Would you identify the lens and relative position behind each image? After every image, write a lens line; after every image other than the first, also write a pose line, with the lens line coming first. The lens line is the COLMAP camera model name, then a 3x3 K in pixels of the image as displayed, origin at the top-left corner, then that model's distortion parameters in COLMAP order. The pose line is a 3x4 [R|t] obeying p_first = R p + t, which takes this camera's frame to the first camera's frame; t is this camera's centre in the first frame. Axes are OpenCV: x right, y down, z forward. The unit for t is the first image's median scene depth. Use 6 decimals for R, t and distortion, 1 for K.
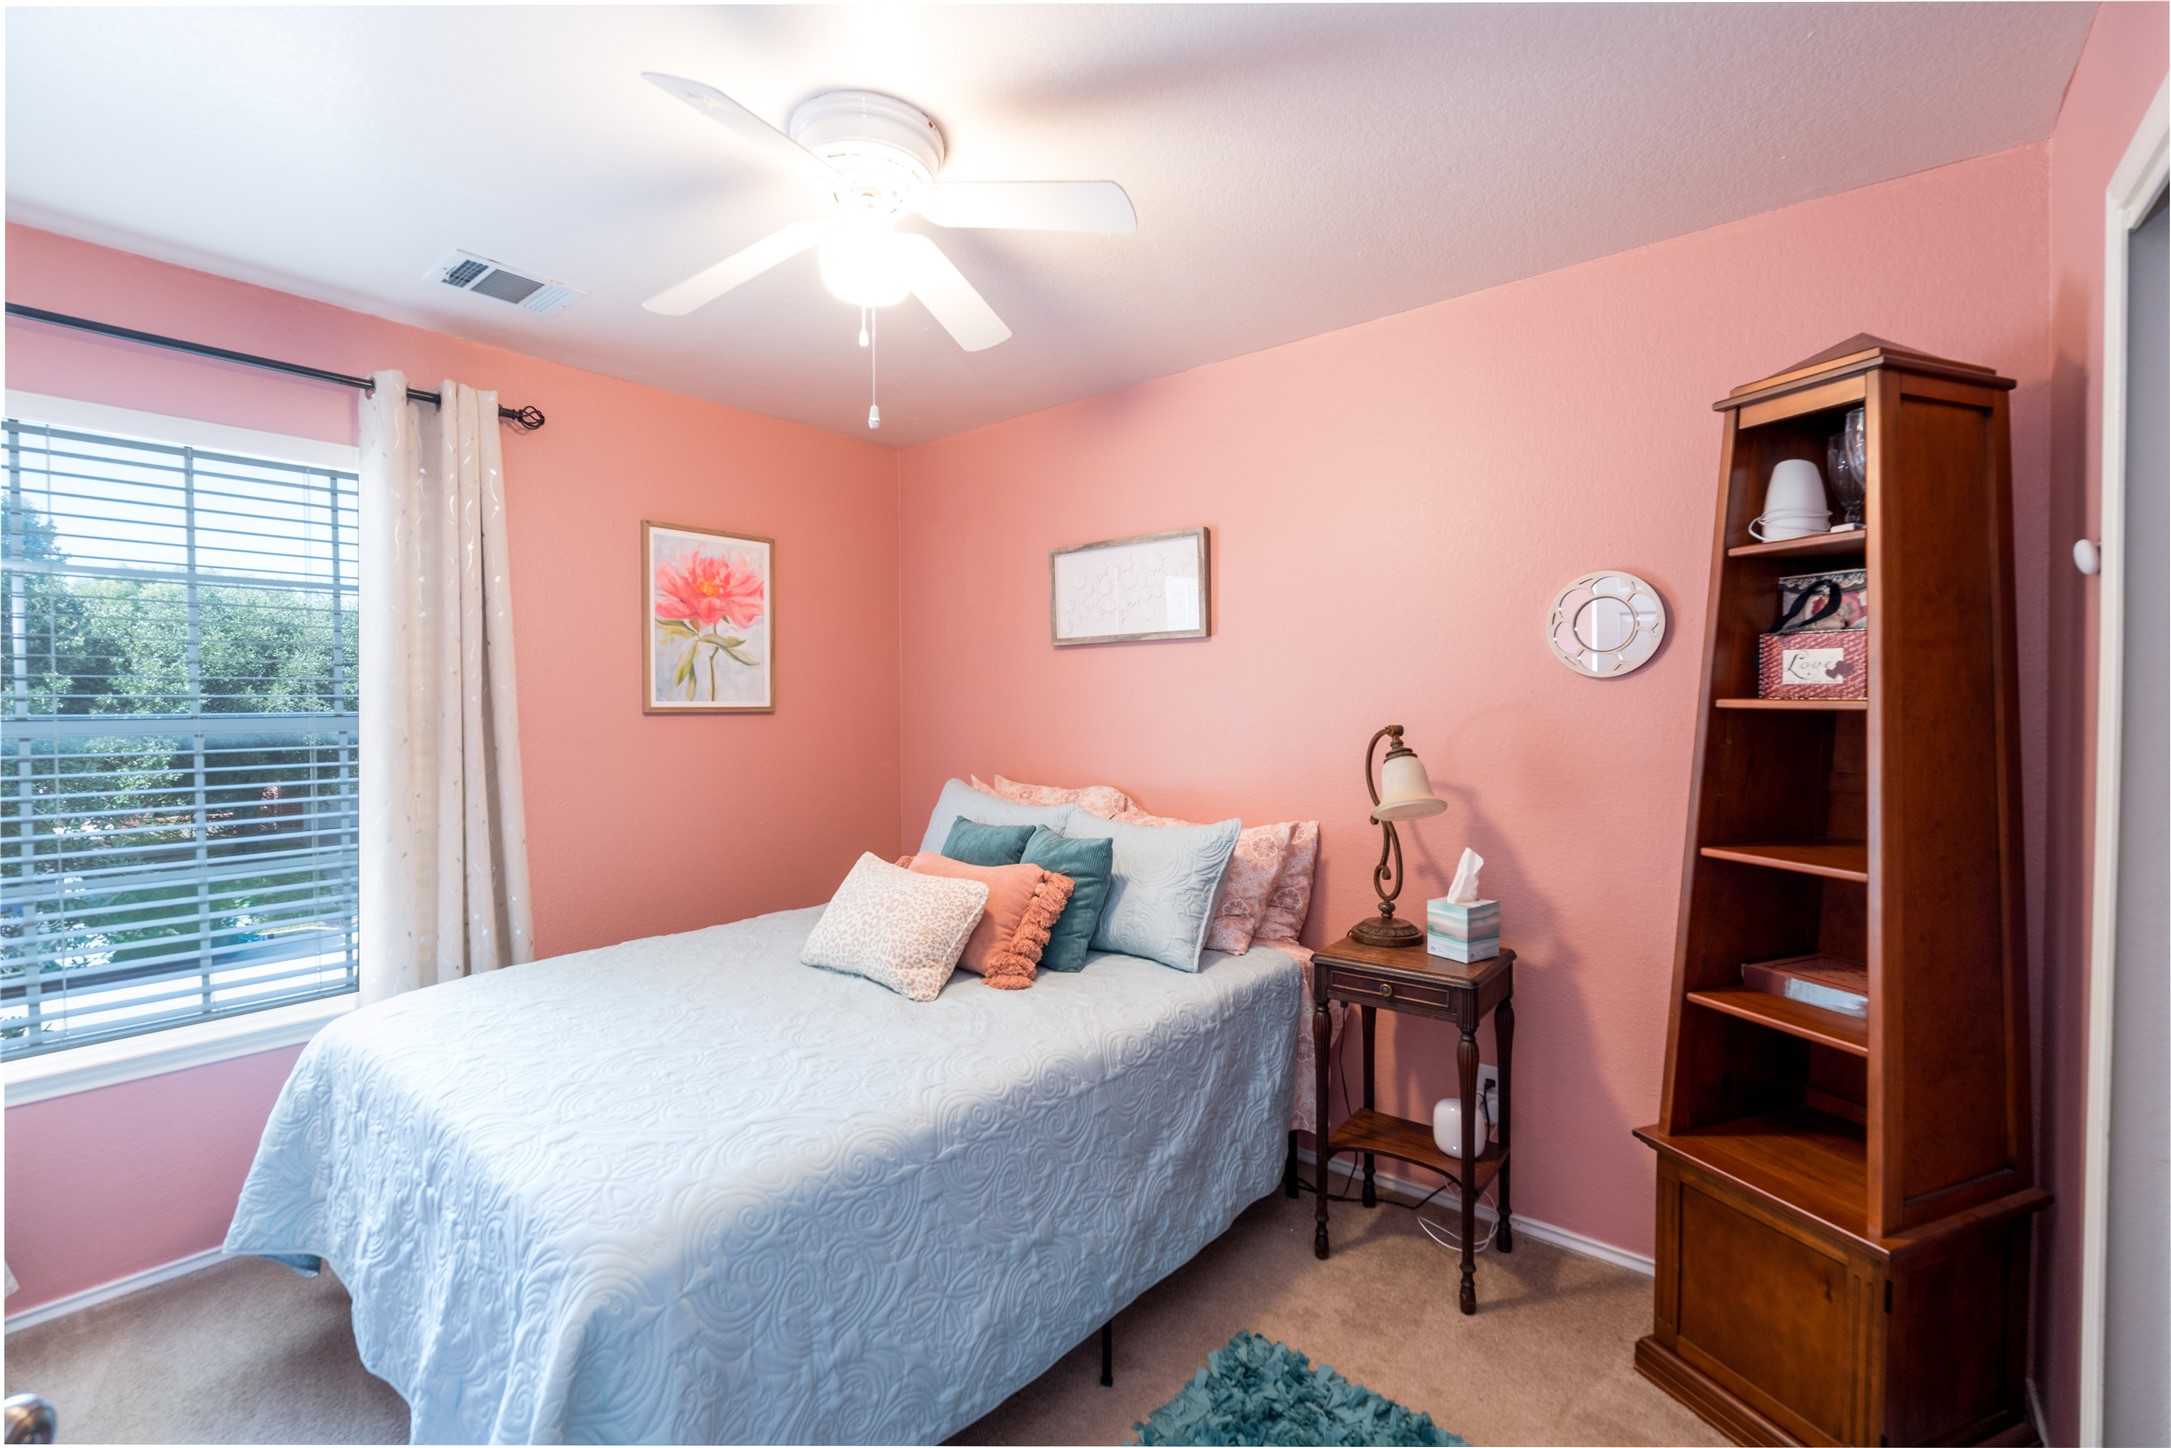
lens RADIAL K [[951.2, 0, 1077.2], [0, 951.2, 719.1], [0, 0, 1]] dist [-0.001766, -0.000228]
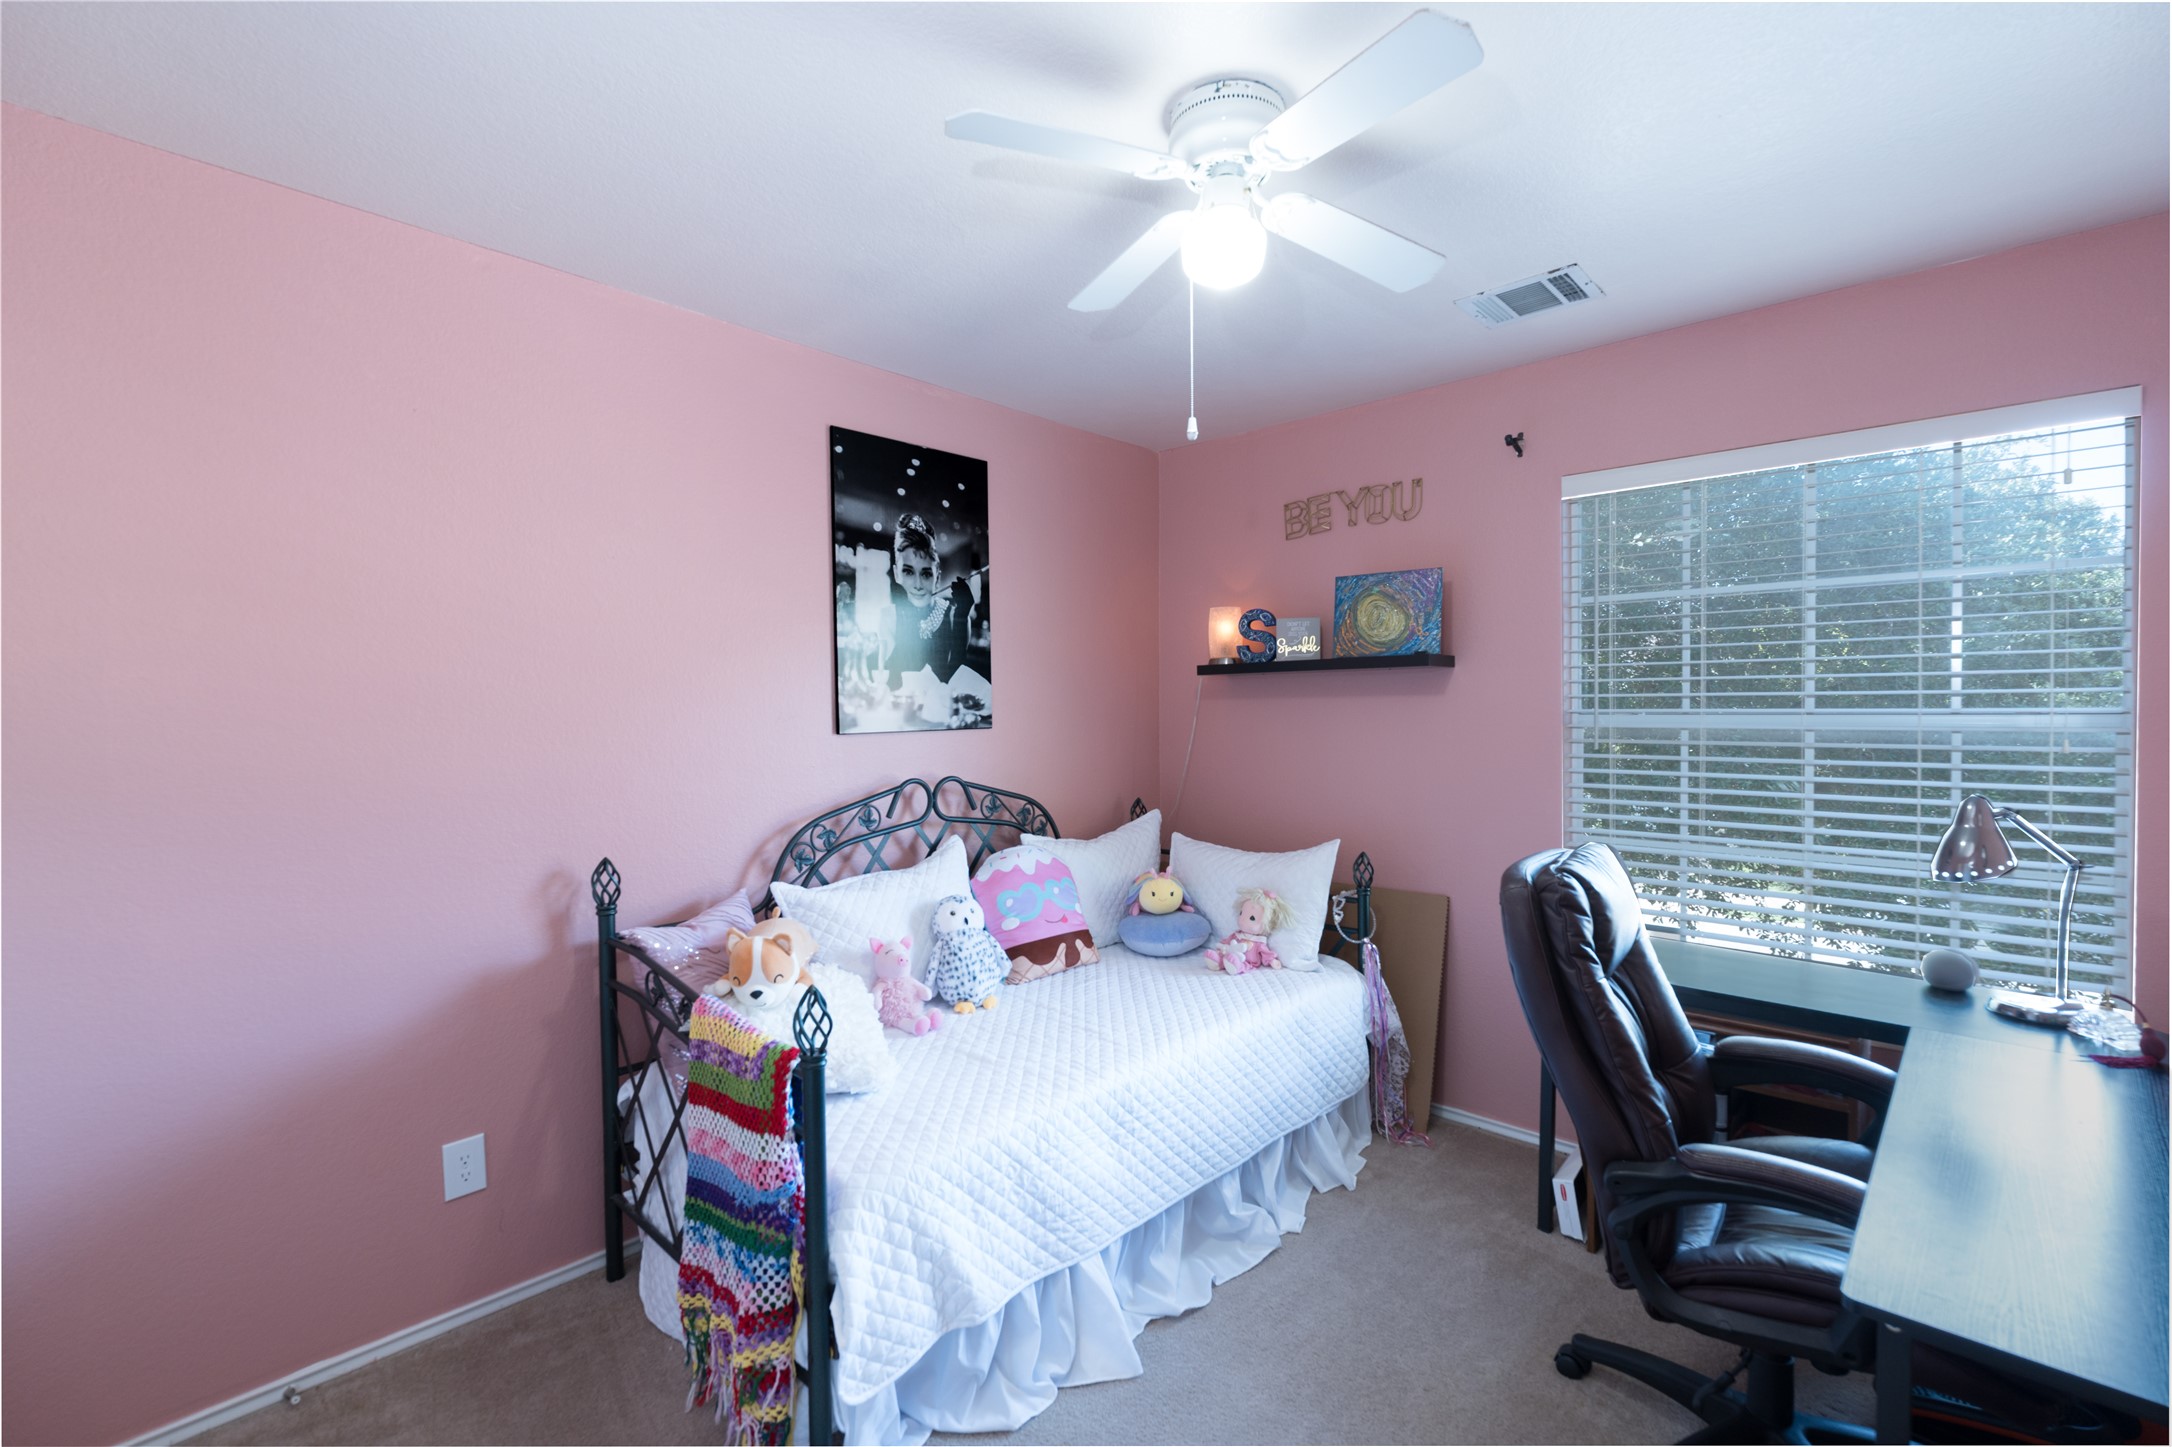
lens RADIAL K [[951.6, 0, 1078.3], [0, 951.6, 719.1], [0, 0, 1]] dist [-0.001766, -0.000228]
pose [[-0.081410, 0.019051, -0.996499, 0.197394], [-0.011755, 0.999729, 0.020073, -0.006044], [0.996611, 0.013348, -0.081164, 0.246963]]
